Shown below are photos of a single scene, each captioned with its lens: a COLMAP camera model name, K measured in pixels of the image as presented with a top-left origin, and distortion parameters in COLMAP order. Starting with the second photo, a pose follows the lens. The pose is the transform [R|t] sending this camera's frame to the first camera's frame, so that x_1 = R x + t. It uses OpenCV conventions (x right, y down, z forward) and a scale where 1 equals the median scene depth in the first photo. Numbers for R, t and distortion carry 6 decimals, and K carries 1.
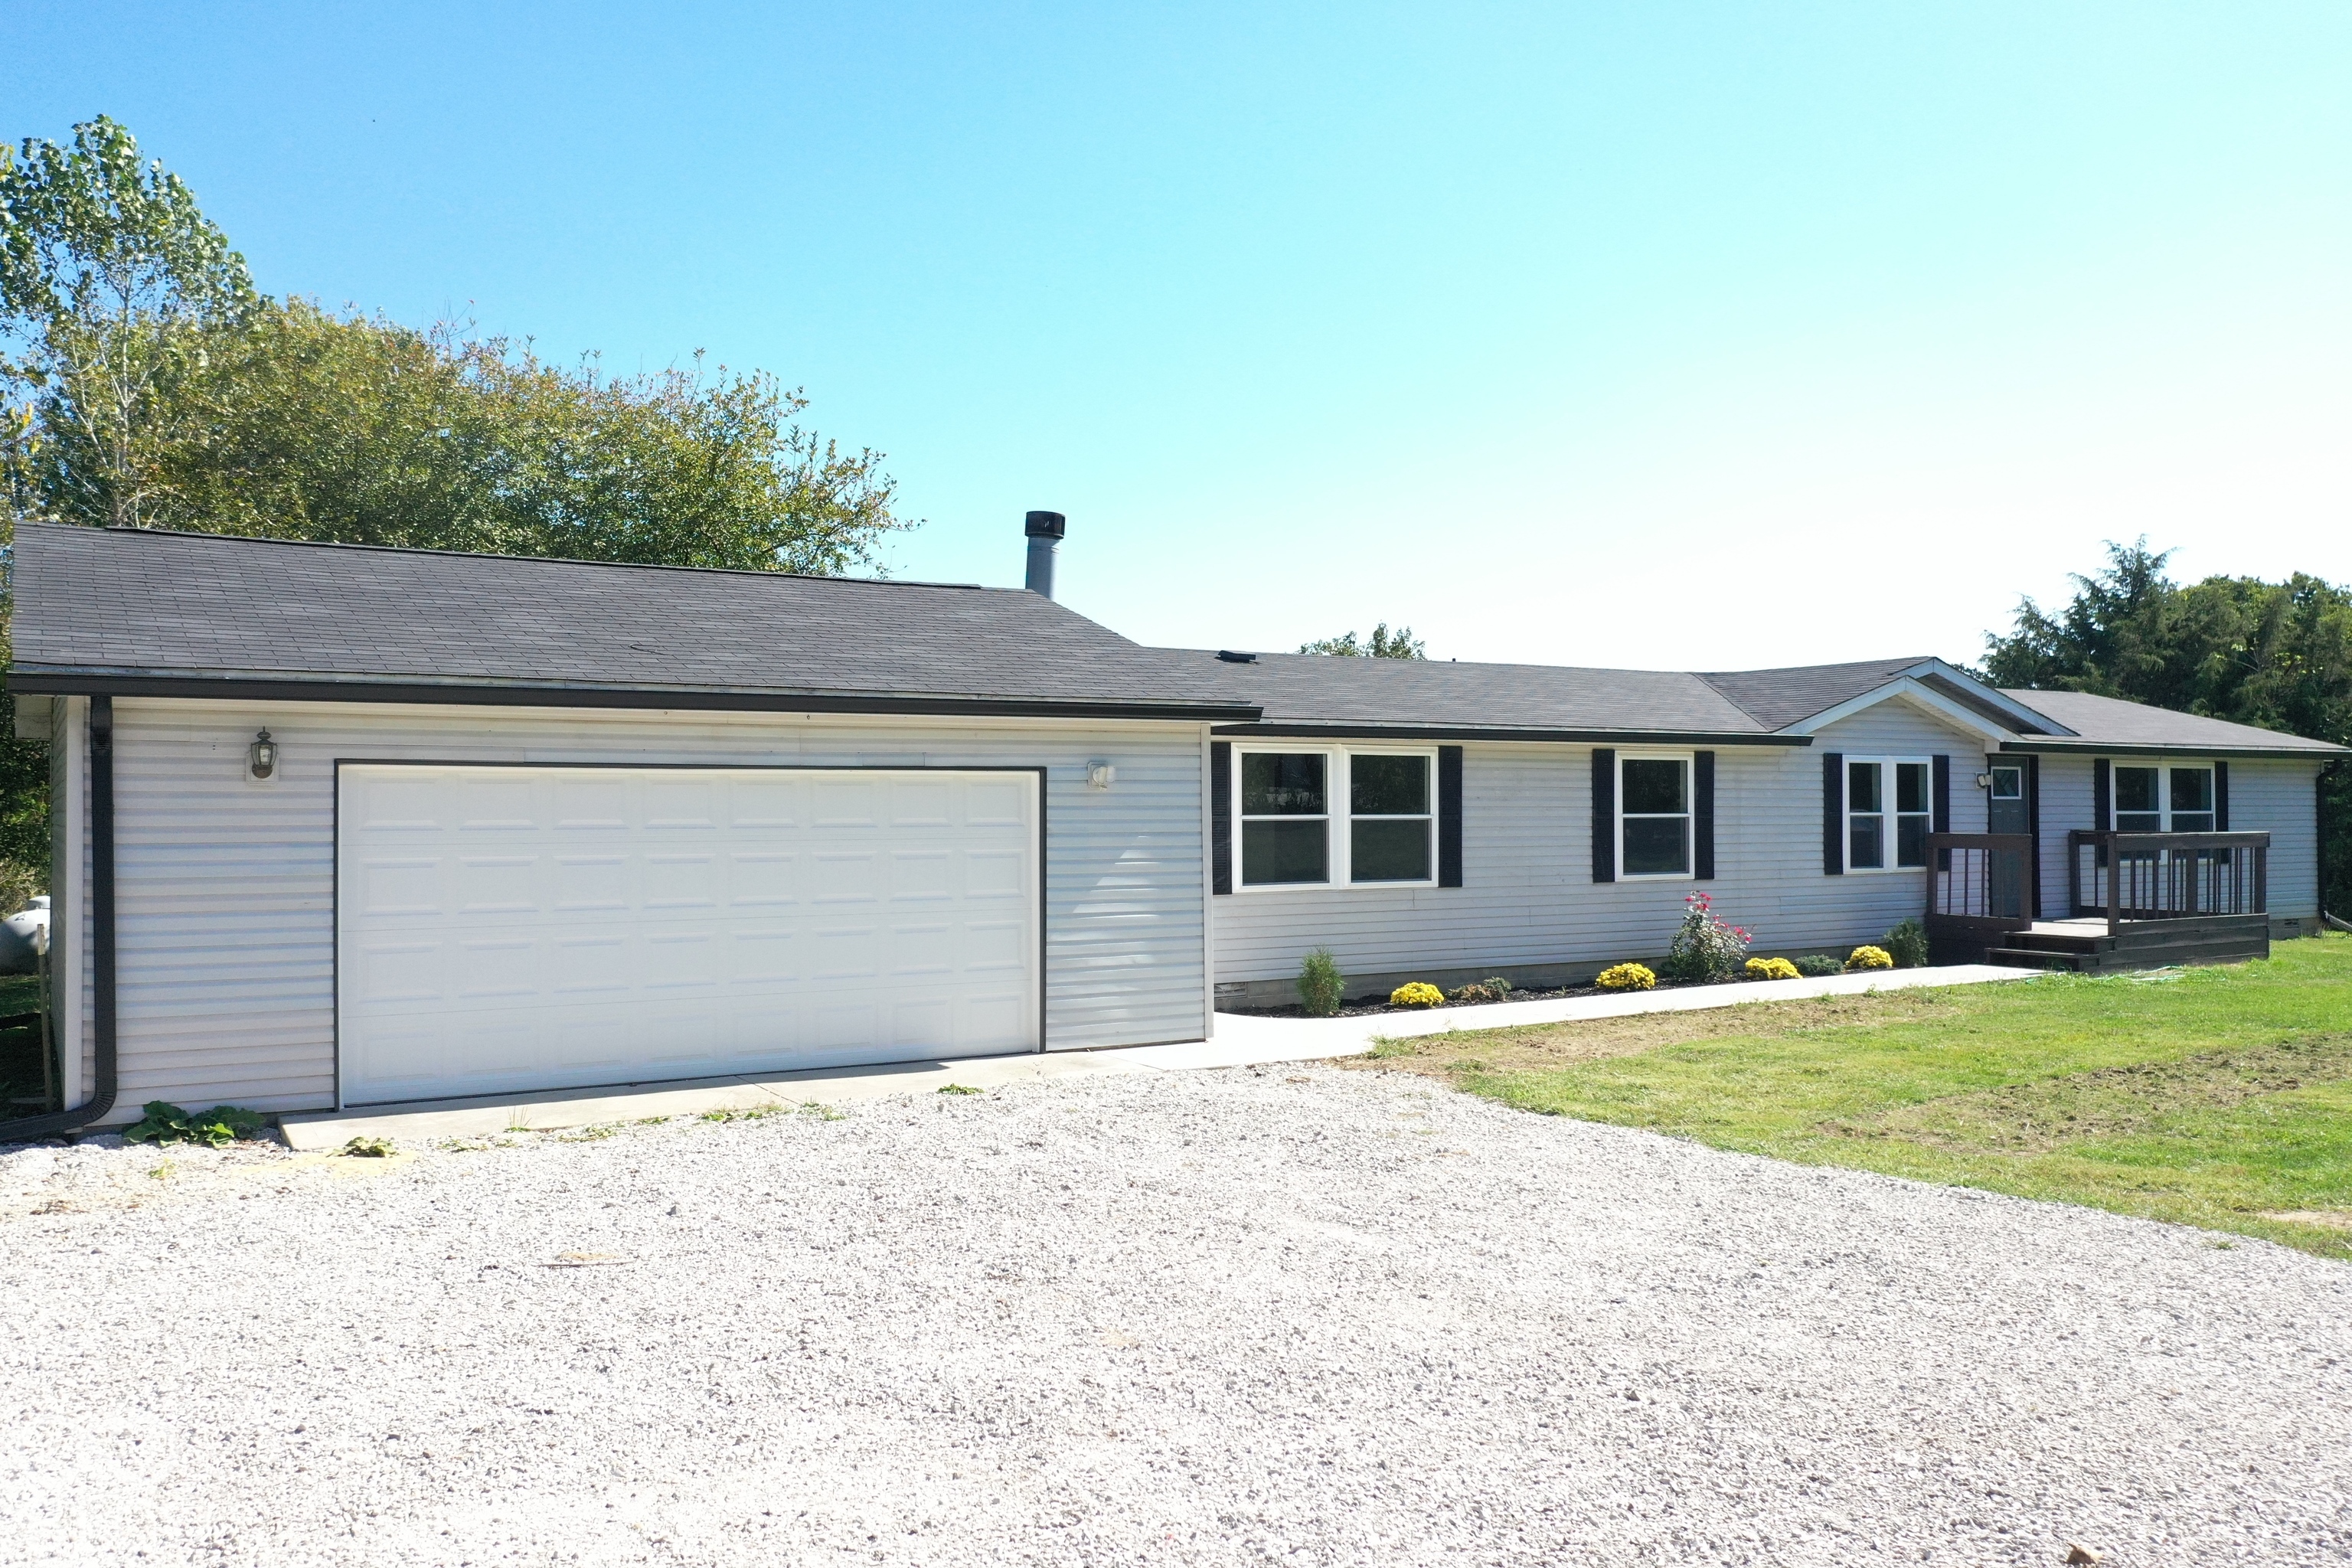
lens RADIAL K [[1892.4, 0, 1176.0], [0, 1892.4, 784.0], [0, 0, 1]] dist [-0.003979, -0.004477]
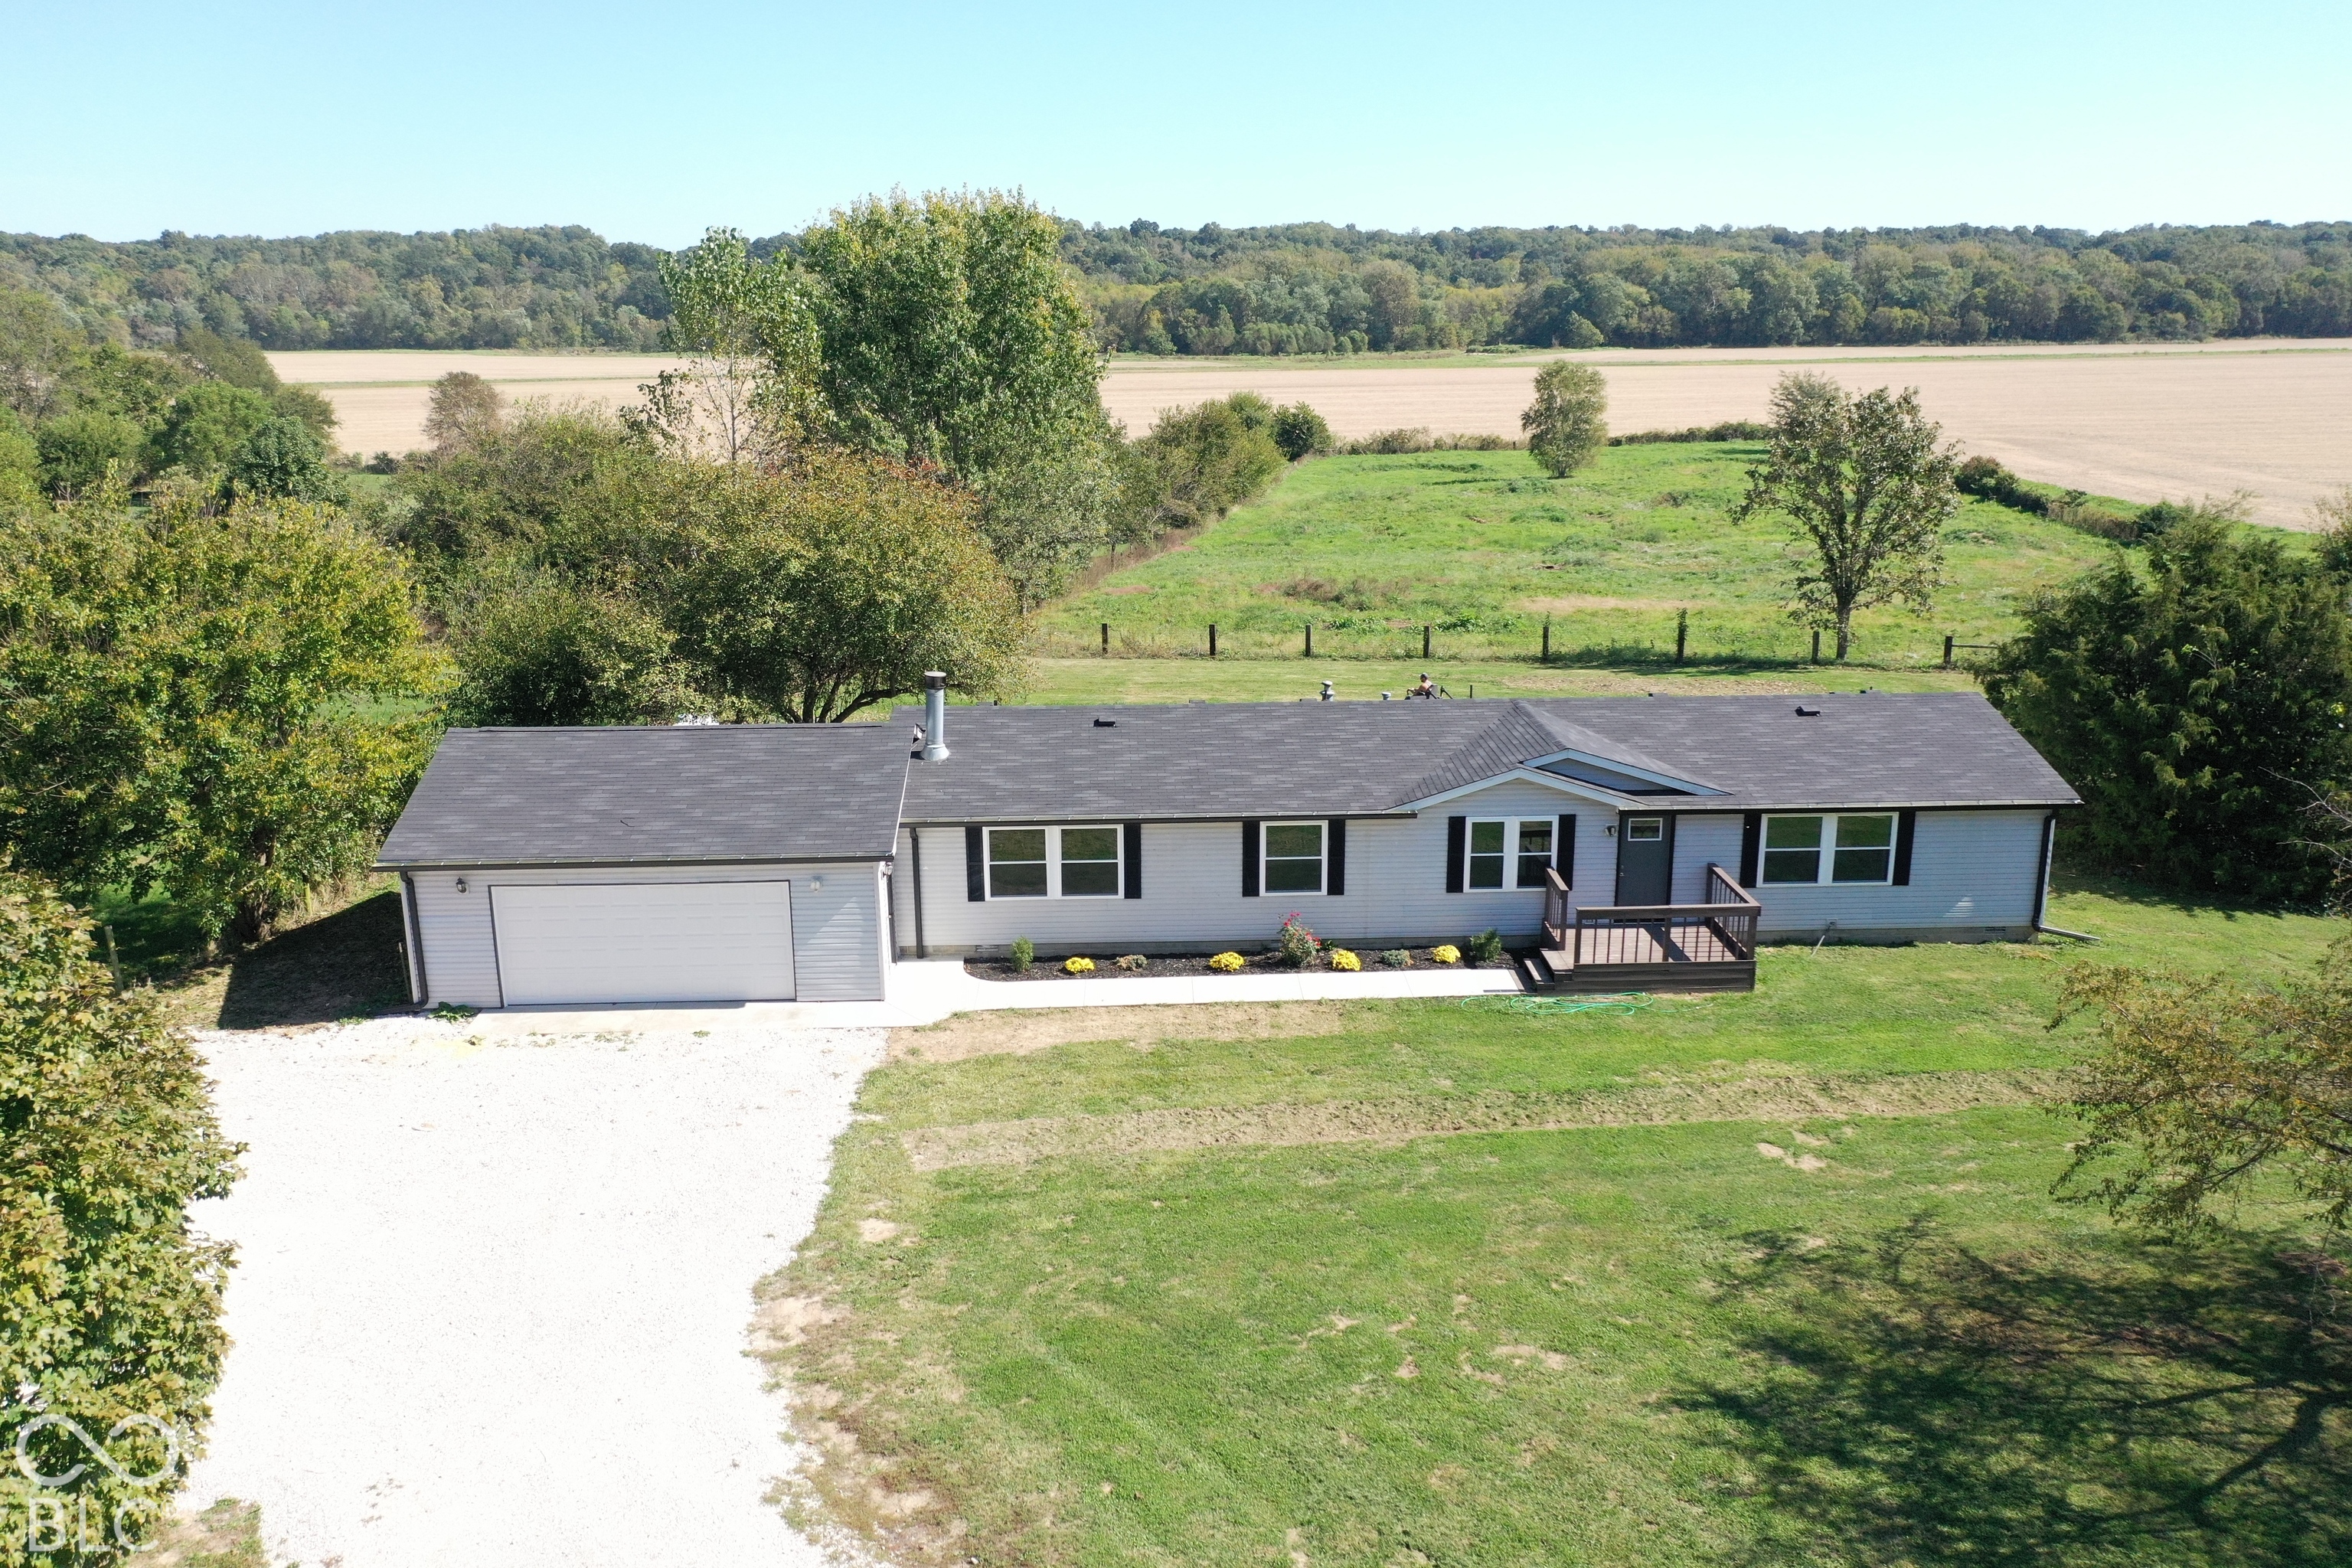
lens RADIAL K [[1873.2, 0, 1171.9], [0, 1873.2, 776.0], [0, 0, 1]] dist [0.000222, -0.003229]
pose [[0.866326, 0.122803, -0.484148, 0.967427], [0.011486, 0.964151, 0.265107, -0.497876], [0.499347, -0.235230, 0.833858, -0.405469]]
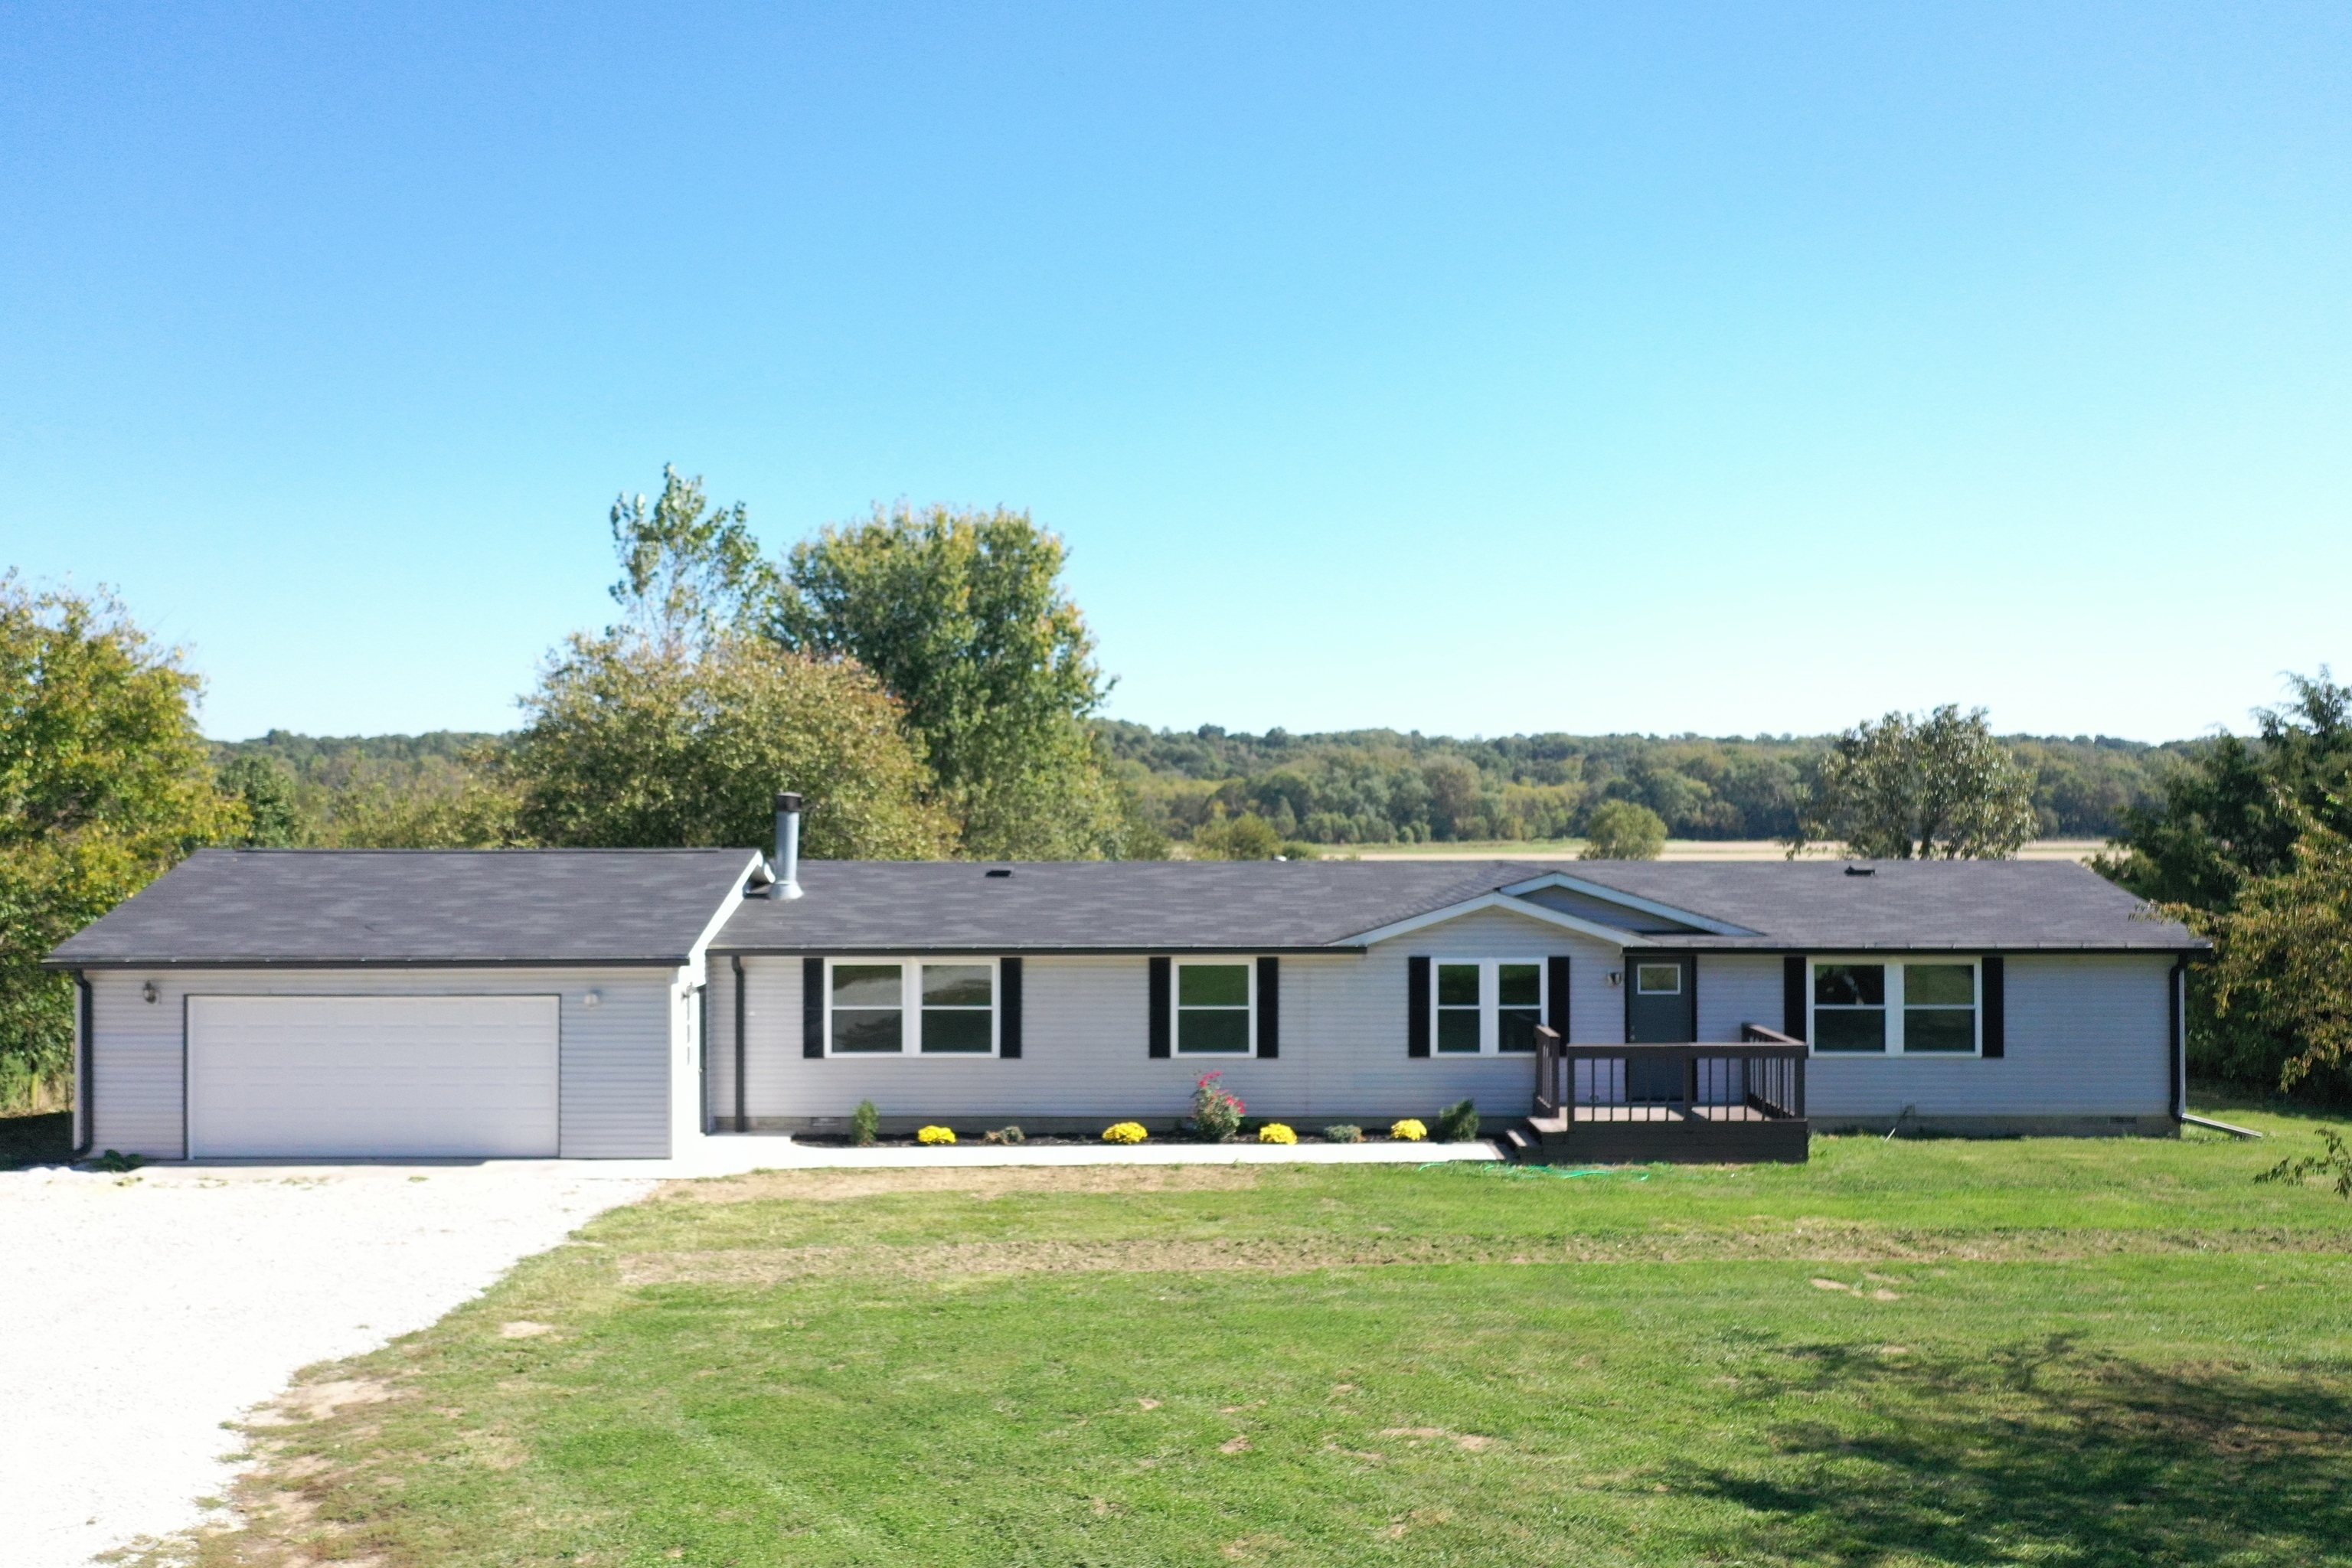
lens RADIAL K [[1892.4, 0, 1176.0], [0, 1892.4, 784.0], [0, 0, 1]] dist [-0.003979, -0.004477]
pose [[0.847405, -0.005187, -0.530922, 0.951026], [0.006248, 0.999980, 0.000202, -0.141613], [0.530911, -0.003488, 0.847420, -0.123792]]
